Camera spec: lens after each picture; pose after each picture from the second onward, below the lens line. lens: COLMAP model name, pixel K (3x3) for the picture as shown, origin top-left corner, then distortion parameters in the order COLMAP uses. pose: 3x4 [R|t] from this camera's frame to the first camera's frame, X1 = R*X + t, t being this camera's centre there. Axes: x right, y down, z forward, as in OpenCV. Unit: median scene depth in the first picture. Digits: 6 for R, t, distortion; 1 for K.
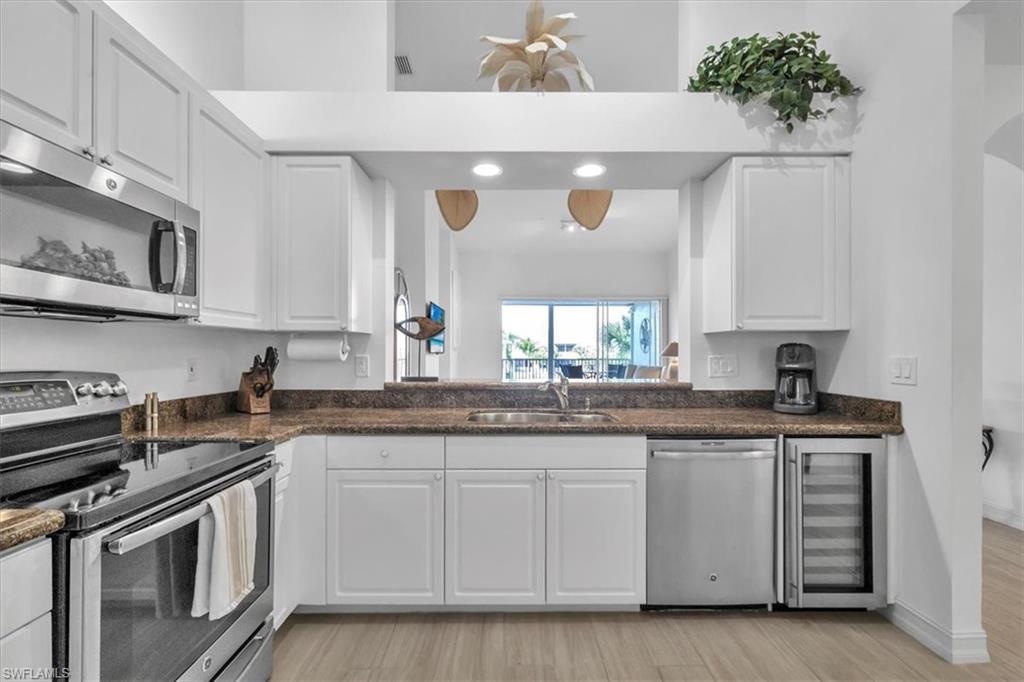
lens RADIAL K [[439.4, 0, 515.1], [0, 439.4, 350.7], [0, 0, 1]] dist [-0.003054, 0.000447]
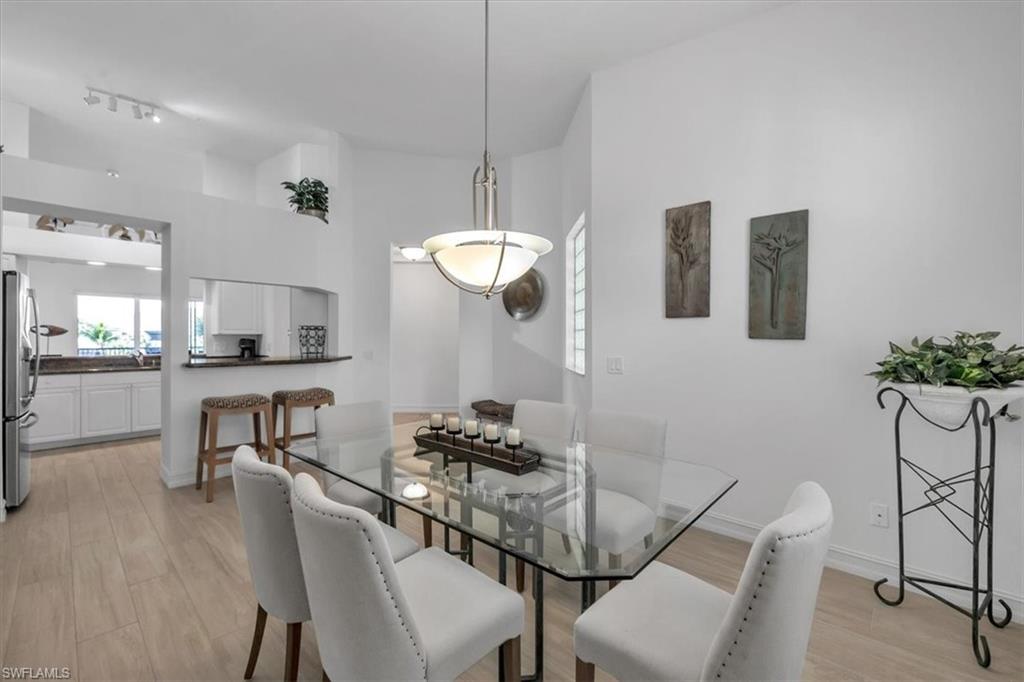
lens RADIAL K [[419.9, 0, 513.3], [0, 419.9, 340.2], [0, 0, 1]] dist [-0.001349, -0.000064]
pose [[0.690241, -0.001463, 0.723578, -0.136879], [-0.000637, 0.999996, 0.002630, -0.013943], [-0.723579, -0.002276, 0.690237, -1.926425]]
